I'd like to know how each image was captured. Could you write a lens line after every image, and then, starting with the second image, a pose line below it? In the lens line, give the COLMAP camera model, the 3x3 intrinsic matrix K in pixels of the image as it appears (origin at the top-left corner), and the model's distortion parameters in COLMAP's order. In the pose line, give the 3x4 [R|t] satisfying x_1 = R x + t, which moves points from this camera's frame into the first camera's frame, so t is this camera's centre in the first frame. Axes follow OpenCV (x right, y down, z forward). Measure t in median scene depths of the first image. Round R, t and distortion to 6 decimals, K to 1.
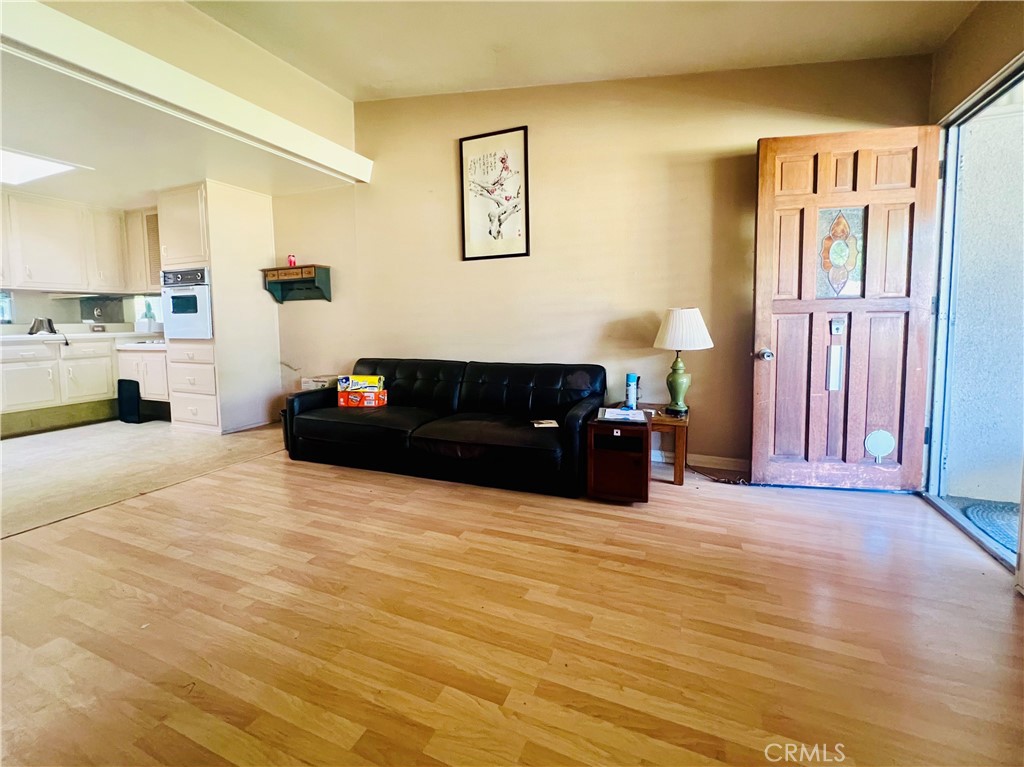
lens RADIAL K [[444.9, 0, 511.9], [0, 444.9, 349.3], [0, 0, 1]] dist [-0.003026, -0.000865]
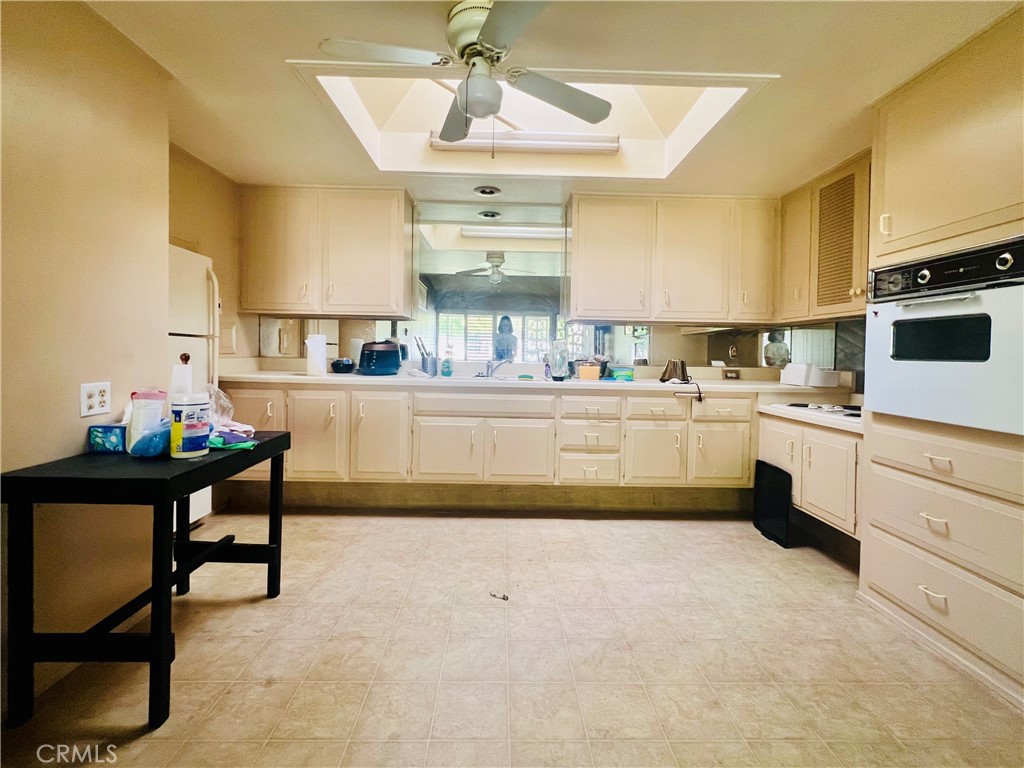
lens RADIAL K [[453.3, 0, 513.0], [0, 453.3, 357.6], [0, 0, 1]] dist [0.000804, -0.000437]
pose [[0.413404, 0.027923, -0.910119, -0.498955], [-0.086583, 0.996206, -0.008764, -0.044433], [0.906422, 0.082424, 0.414254, 0.453789]]
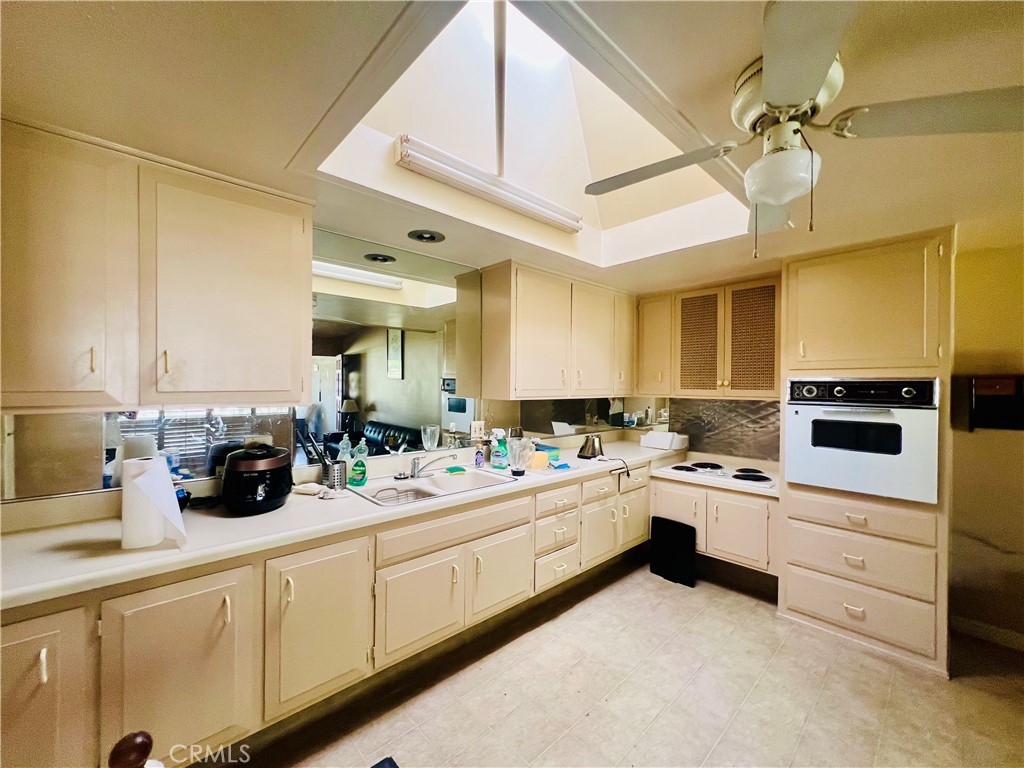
lens RADIAL K [[412.0, 0, 514.0], [0, 412.0, 384.8], [0, 0, 1]] dist [-0.000915, 0.000259]
pose [[0.915646, 0.017705, -0.401595, -0.909636], [-0.045053, 0.997255, -0.058757, -0.113057], [0.399452, 0.071894, 0.913931, 0.279748]]
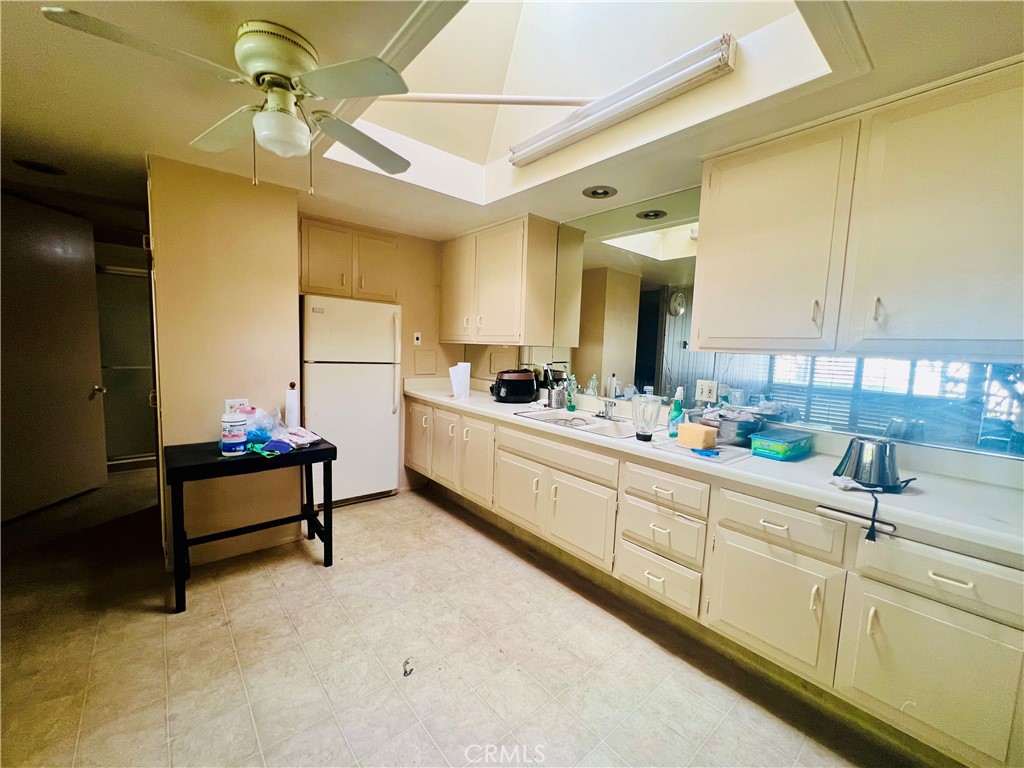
lens RADIAL K [[412.0, 0, 510.5], [0, 412.0, 386.2], [0, 0, 1]] dist [-0.000915, 0.000259]
pose [[-0.444310, 0.078528, -0.892425, -0.644907], [-0.096647, 0.986136, 0.134891, -0.130663], [0.890644, 0.146184, -0.430561, 0.888292]]
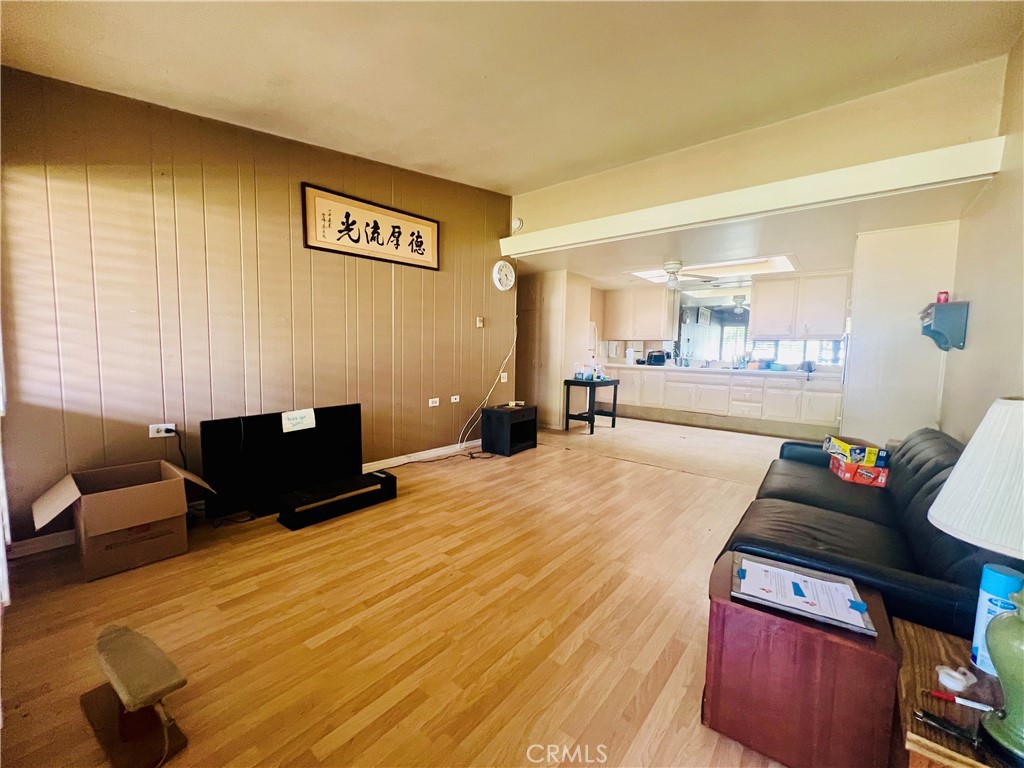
lens RADIAL K [[412.0, 0, 512.5], [0, 412.0, 386.0], [0, 0, 1]] dist [-0.000915, 0.000259]
pose [[-0.283458, 0.088496, -0.954893, 0.462289], [-0.083724, 0.989647, 0.116570, -0.064538], [0.955323, 0.112990, -0.273114, 0.484426]]
